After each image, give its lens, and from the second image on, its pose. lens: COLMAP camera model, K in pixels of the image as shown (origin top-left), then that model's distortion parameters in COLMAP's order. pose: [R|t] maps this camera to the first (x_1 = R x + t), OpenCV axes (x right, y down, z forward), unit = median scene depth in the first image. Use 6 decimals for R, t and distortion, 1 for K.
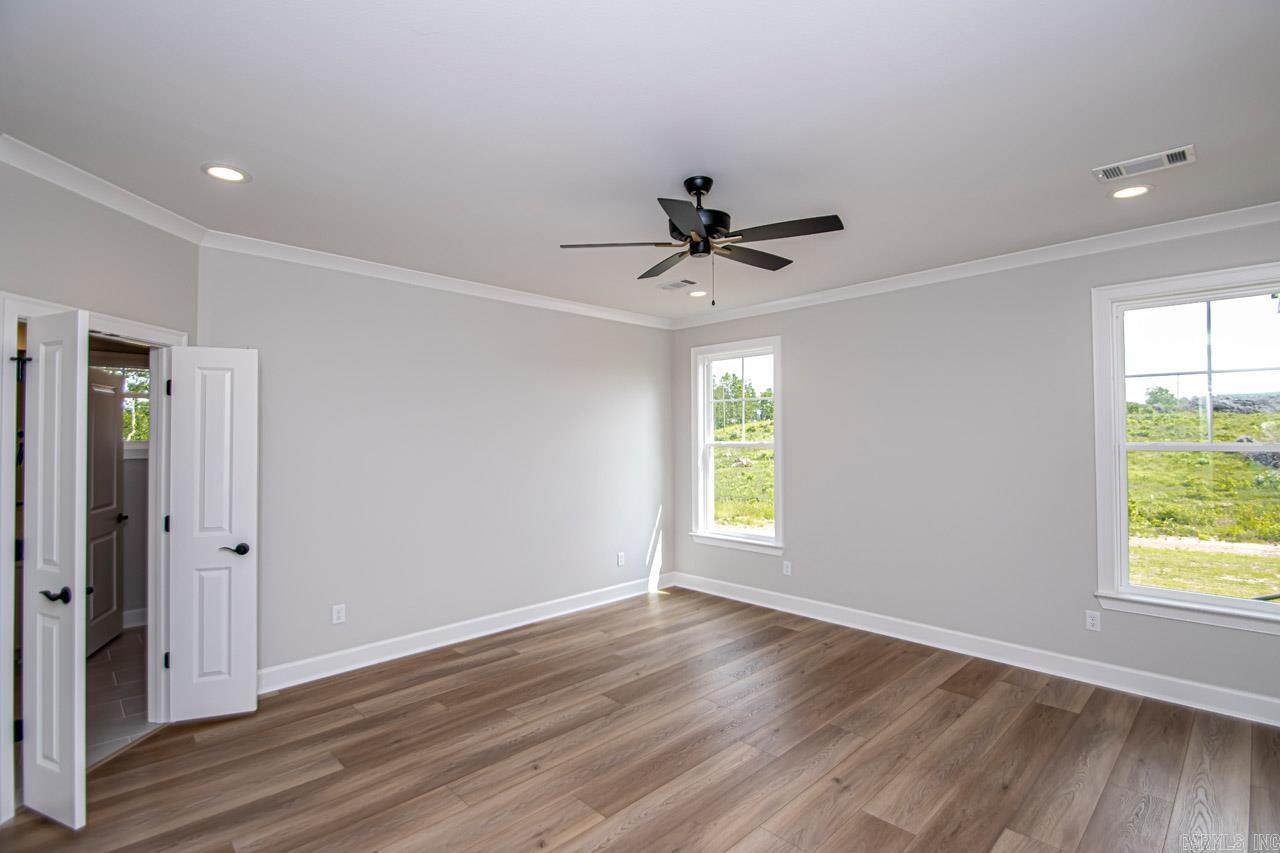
lens RADIAL K [[582.2, 0, 640.0], [0, 582.2, 426.5], [0, 0, 1]] dist [0.000467, -0.011796]
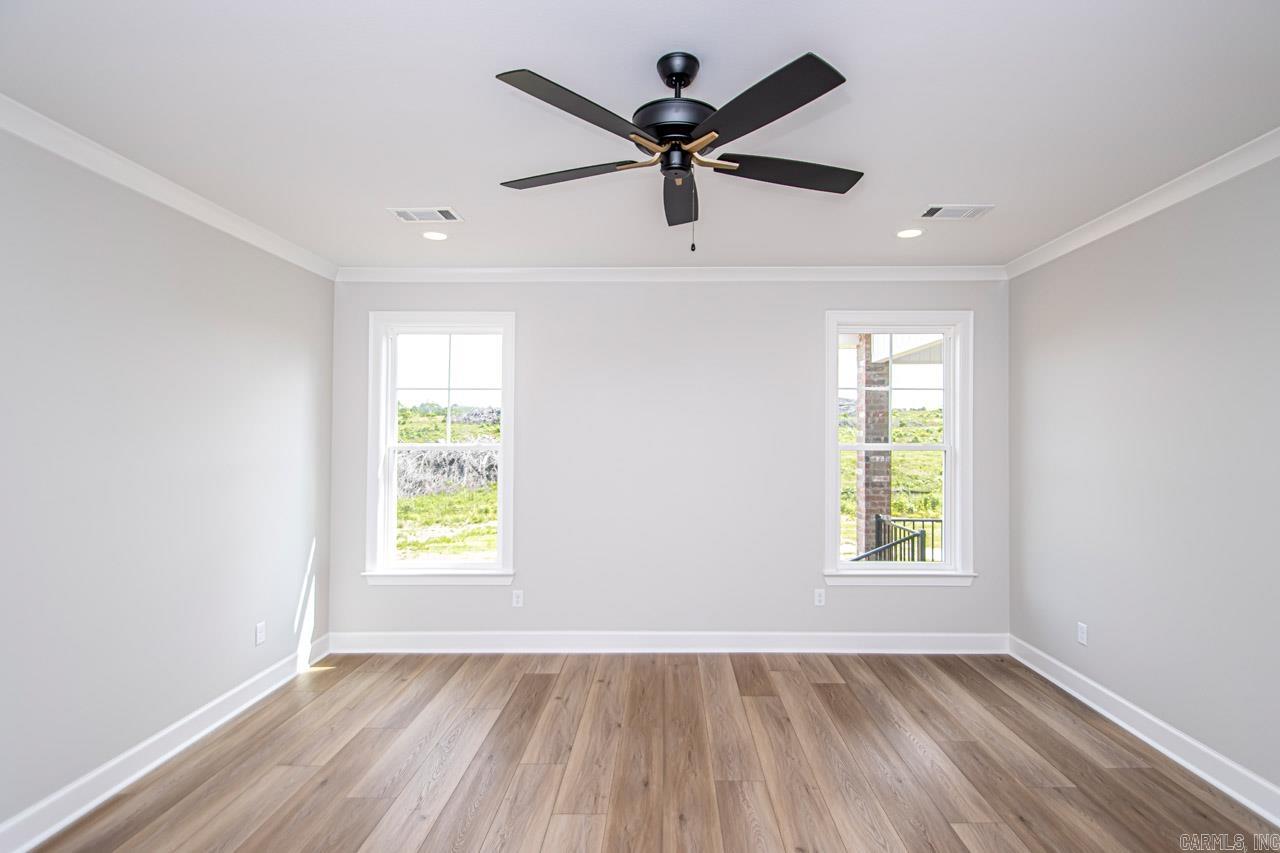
lens RADIAL K [[602.8, 0, 655.9], [0, 602.8, 424.4], [0, 0, 1]] dist [0.002479, -0.000207]
pose [[0.702827, 0.018274, 0.711126, -0.304481], [-0.015329, 0.999827, -0.010543, 0.007897], [-0.711195, -0.003490, 0.702986, 0.381524]]
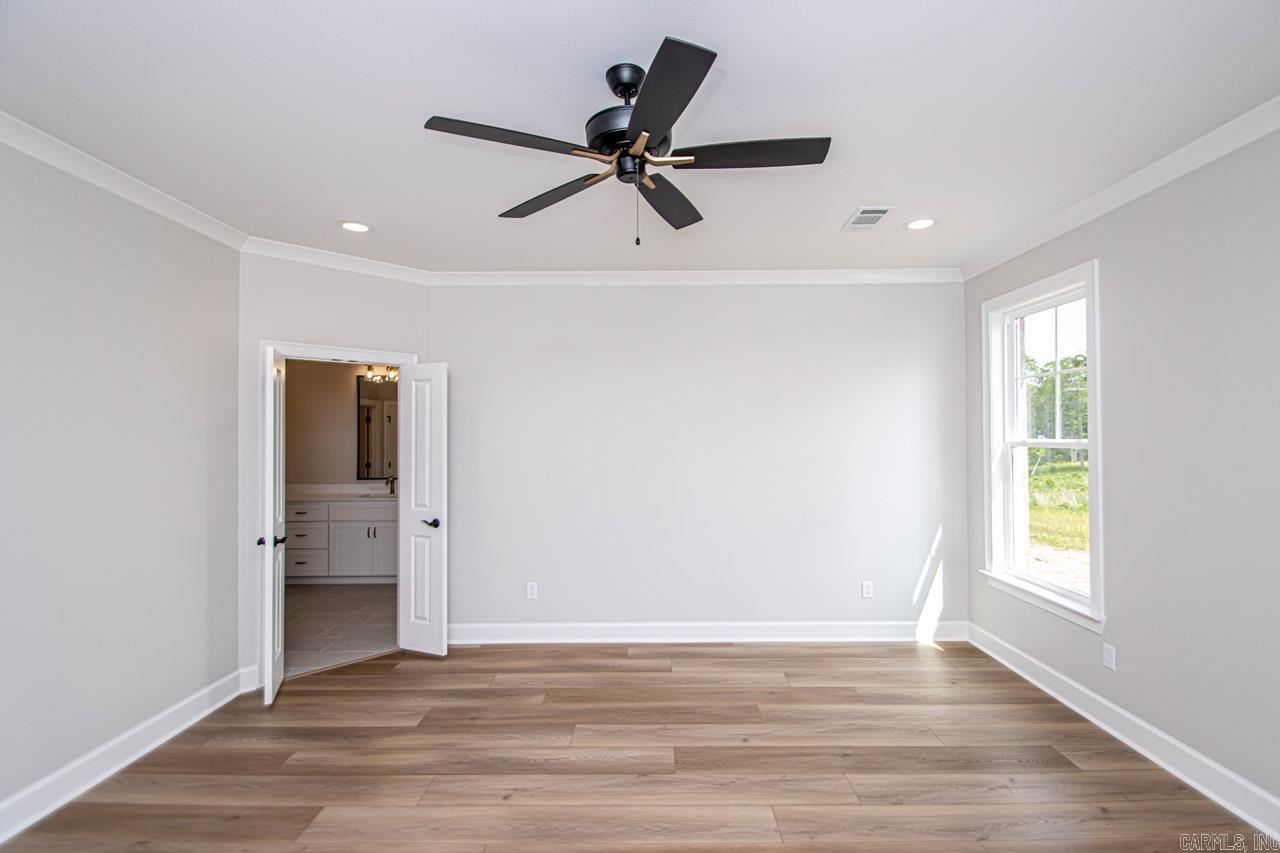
lens RADIAL K [[577.0, 0, 647.0], [0, 577.0, 431.0], [0, 0, 1]] dist [0.019732, -0.020513]
pose [[0.722848, -0.003703, -0.690997, 0.447638], [0.014924, 0.999836, 0.010255, 0.005713], [0.690845, -0.017725, 0.722785, 0.372623]]
